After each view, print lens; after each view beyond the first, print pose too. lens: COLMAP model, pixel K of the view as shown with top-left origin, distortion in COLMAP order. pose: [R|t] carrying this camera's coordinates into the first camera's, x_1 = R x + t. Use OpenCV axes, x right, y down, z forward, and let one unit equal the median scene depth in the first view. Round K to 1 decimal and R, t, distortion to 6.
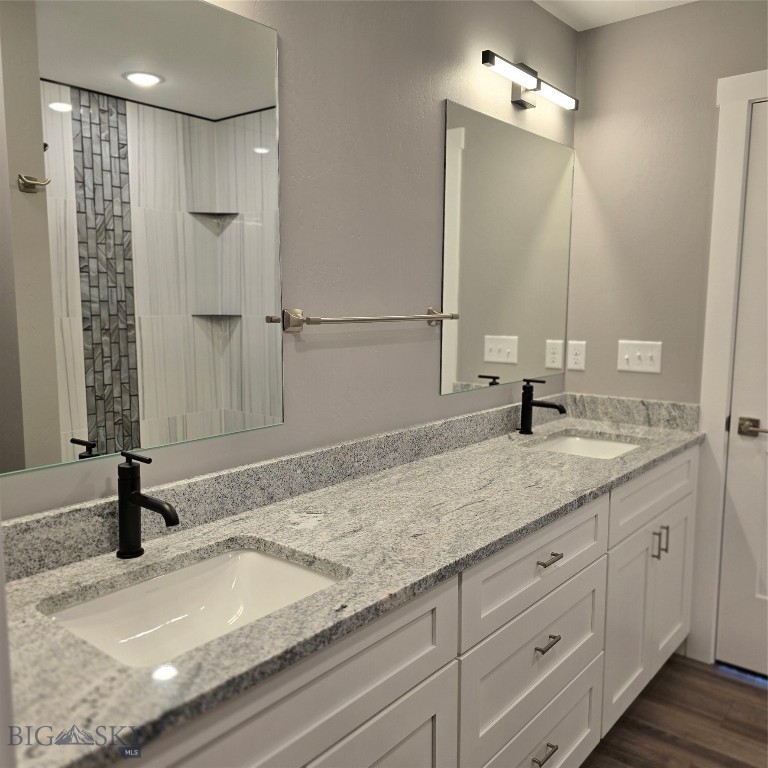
lens RADIAL K [[669.1, 0, 381.0], [0, 669.1, 385.0], [0, 0, 1]] dist [0.089132, -0.102622]
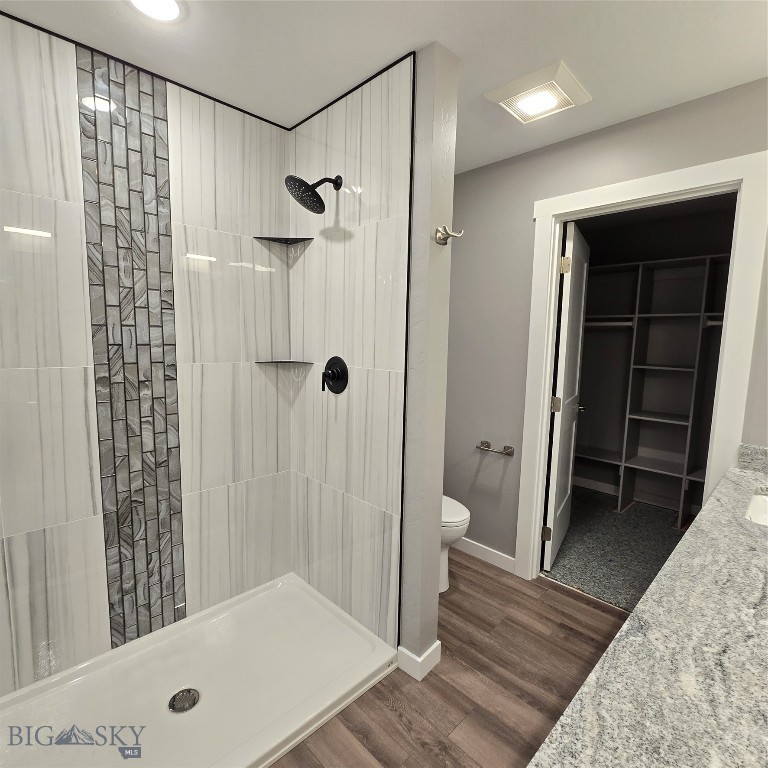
lens RADIAL K [[416.9, 0, 384.9], [0, 416.9, 387.1], [0, 0, 1]] dist [0.002250, -0.001157]
pose [[-0.995375, -0.033373, 0.090082, 0.378648], [-0.010511, 0.969923, 0.243185, -0.134366], [-0.095489, 0.241113, -0.965788, 0.999848]]
